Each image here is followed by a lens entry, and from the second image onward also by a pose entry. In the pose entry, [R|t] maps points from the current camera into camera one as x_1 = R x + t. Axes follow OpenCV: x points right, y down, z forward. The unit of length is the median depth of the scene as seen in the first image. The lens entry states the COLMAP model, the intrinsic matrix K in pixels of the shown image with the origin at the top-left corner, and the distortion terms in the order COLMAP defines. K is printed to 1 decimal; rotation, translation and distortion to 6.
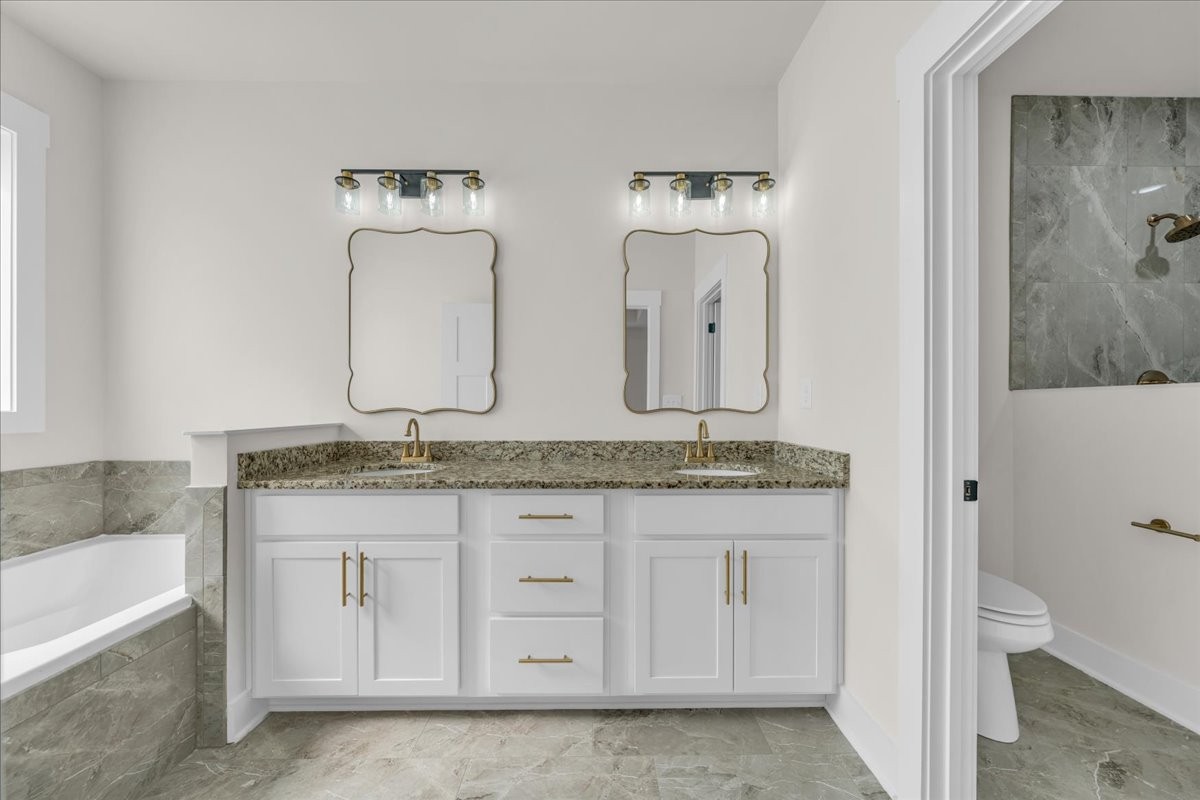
lens RADIAL K [[417.8, 0, 601.3], [0, 417.8, 406.8], [0, 0, 1]] dist [-0.002958, 0.000510]
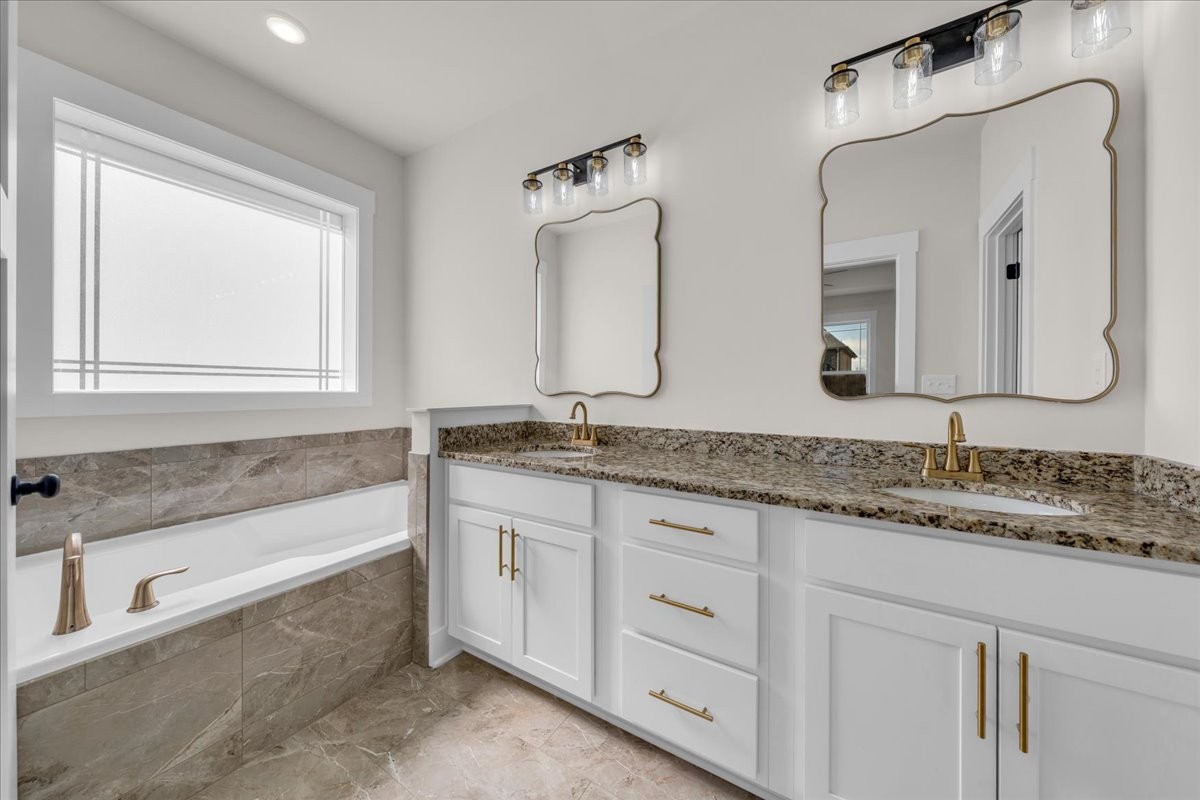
lens RADIAL K [[417.8, 0, 597.0], [0, 417.8, 388.2], [0, 0, 1]] dist [-0.002958, 0.000510]
pose [[0.840085, 0.001266, -0.542454, 0.157042], [-0.005160, 0.999971, -0.005657, 0.001846], [0.542431, 0.007552, 0.840067, 0.216406]]
